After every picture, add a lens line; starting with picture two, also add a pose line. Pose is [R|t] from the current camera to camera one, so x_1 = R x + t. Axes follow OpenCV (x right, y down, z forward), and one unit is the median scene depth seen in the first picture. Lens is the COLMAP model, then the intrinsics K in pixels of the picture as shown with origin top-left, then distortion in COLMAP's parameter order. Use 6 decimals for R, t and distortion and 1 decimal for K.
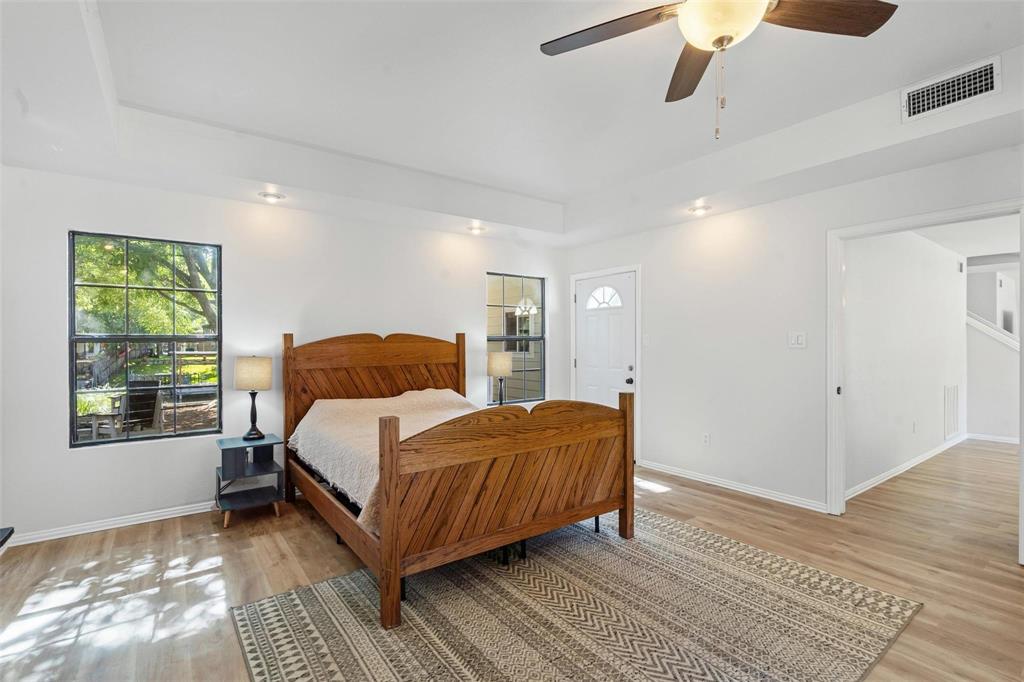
lens RADIAL K [[467.4, 0, 509.8], [0, 467.4, 344.4], [0, 0, 1]] dist [-0.002208, -0.000131]
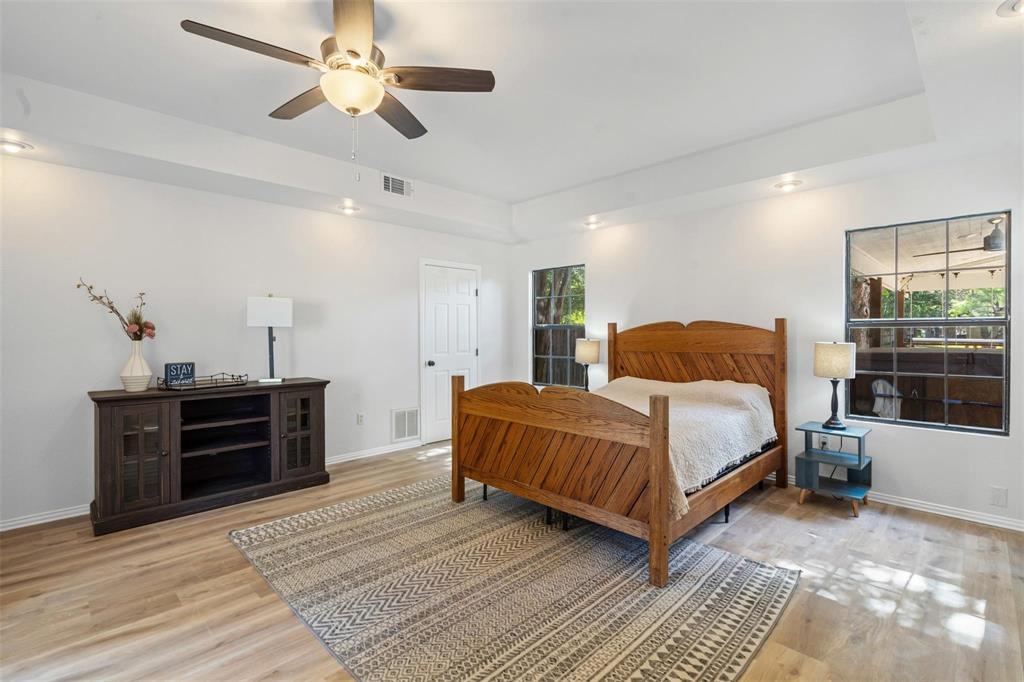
lens RADIAL K [[470.3, 0, 511.9], [0, 470.3, 333.9], [0, 0, 1]] dist [-0.002275, 0.000037]
pose [[0.150448, 0.010274, -0.988564, 0.942787], [-0.002624, 0.999947, 0.009993, -0.005981], [0.988614, 0.001091, 0.150467, 0.623833]]
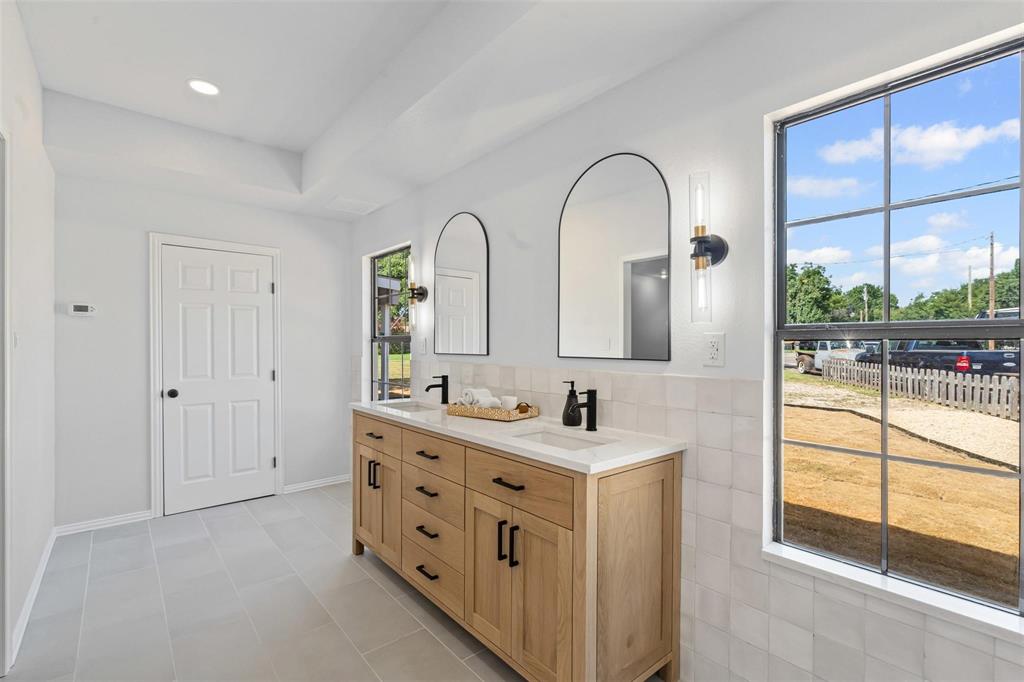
lens RADIAL K [[470.3, 0, 511.9], [0, 470.3, 333.9], [0, 0, 1]] dist [-0.002275, 0.000037]
pose [[0.065451, -0.012615, -0.997776, 0.397231], [-0.005115, 0.999903, -0.012978, -0.012605], [0.997843, 0.005953, 0.065380, 1.308563]]
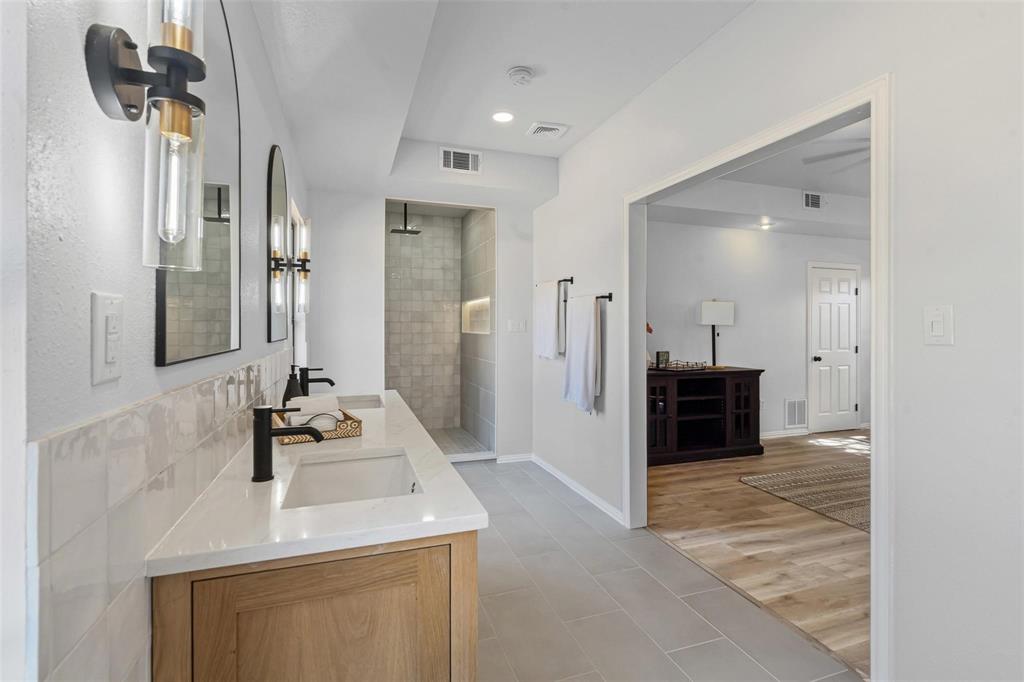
lens RADIAL K [[477.1, 0, 509.7], [0, 477.1, 326.1], [0, 0, 1]] dist [0.001666, 0.000149]
pose [[-0.294320, 0.001933, -0.955705, 1.337684], [-0.005767, 0.999976, 0.003799, -0.008784], [0.955690, 0.006629, -0.294302, 0.005326]]
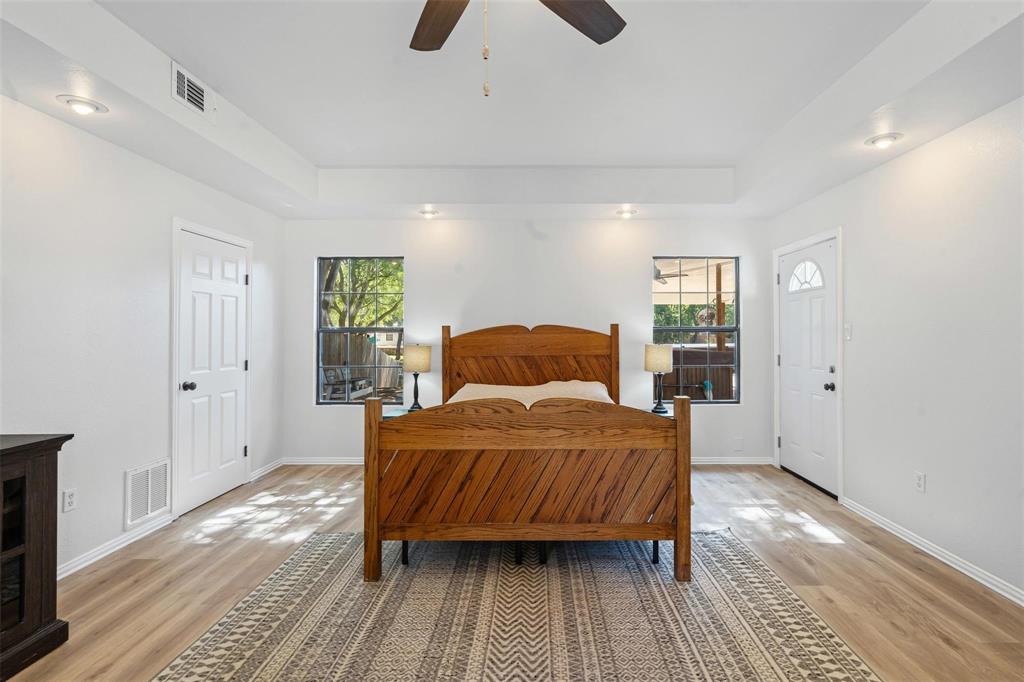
lens RADIAL K [[481.0, 0, 541.5], [0, 481.0, 326.0], [0, 0, 1]] dist [-0.001712, -0.000206]
pose [[0.810740, -0.005700, -0.585379, 0.521130], [-0.004901, 0.999851, -0.016524, -0.004720], [0.585386, 0.016266, 0.810591, 0.179981]]
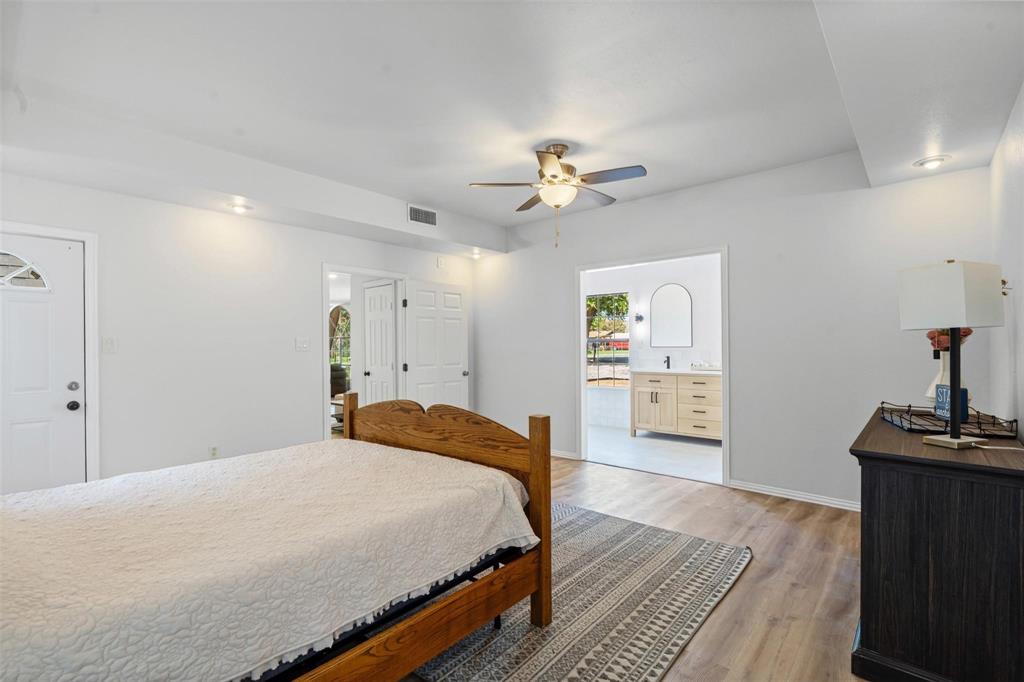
lens RADIAL K [[467.4, 0, 509.8], [0, 467.4, 344.4], [0, 0, 1]] dist [-0.002208, -0.000131]
pose [[-0.219586, 0.005940, 0.975575, -0.814676], [0.011687, 0.999926, -0.003458, 0.002443], [-0.975523, 0.010642, -0.219639, 0.852735]]
